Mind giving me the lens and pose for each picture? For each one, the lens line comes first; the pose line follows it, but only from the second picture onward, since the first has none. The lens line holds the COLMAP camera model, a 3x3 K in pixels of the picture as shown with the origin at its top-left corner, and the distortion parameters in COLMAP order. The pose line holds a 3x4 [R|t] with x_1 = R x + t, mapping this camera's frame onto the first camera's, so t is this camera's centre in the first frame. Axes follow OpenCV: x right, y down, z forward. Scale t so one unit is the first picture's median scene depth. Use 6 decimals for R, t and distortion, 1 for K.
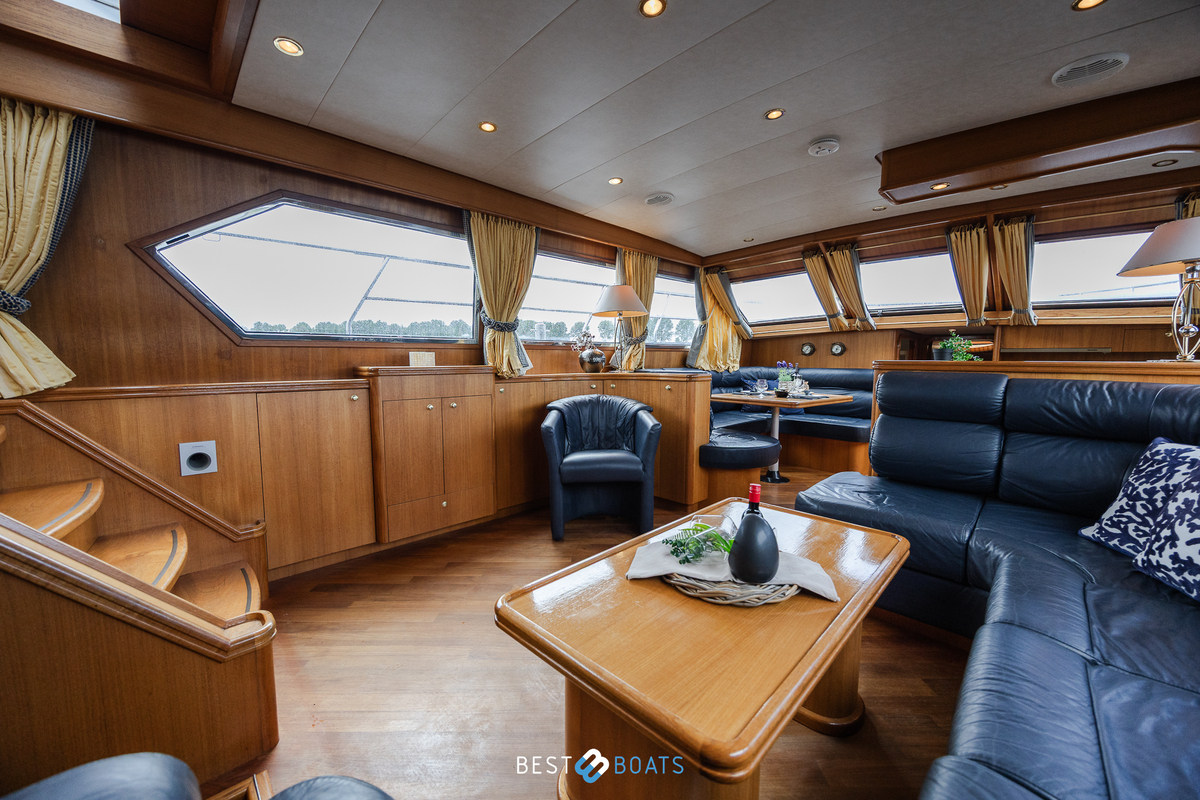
lens RADIAL K [[460.1, 0, 599.3], [0, 460.1, 402.5], [0, 0, 1]] dist [-0.000433, -0.000187]
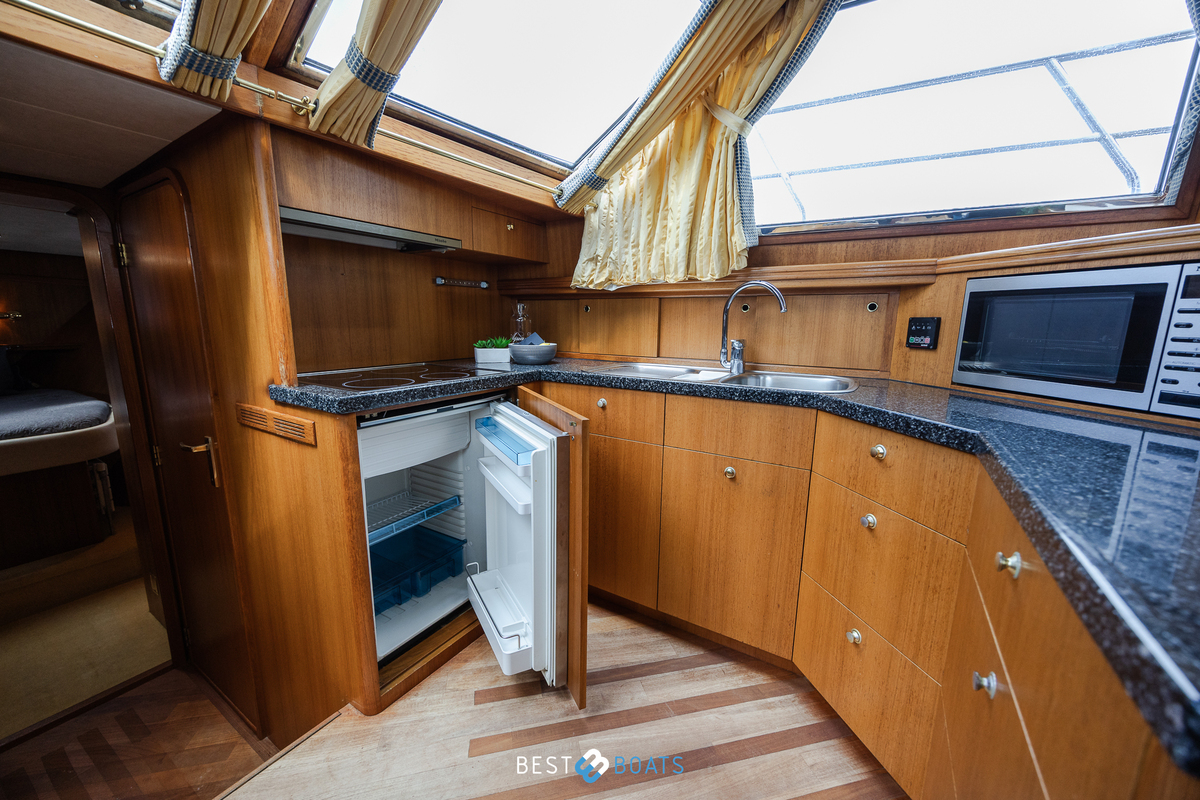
lens RADIAL K [[460.1, 0, 599.3], [0, 460.1, 402.5], [0, 0, 1]] dist [-0.000433, -0.000187]
pose [[-0.227060, -0.179938, 0.957113, 0.480001], [0.084510, 0.975435, 0.203431, -0.029674], [-0.970207, 0.127077, -0.206276, 0.842789]]
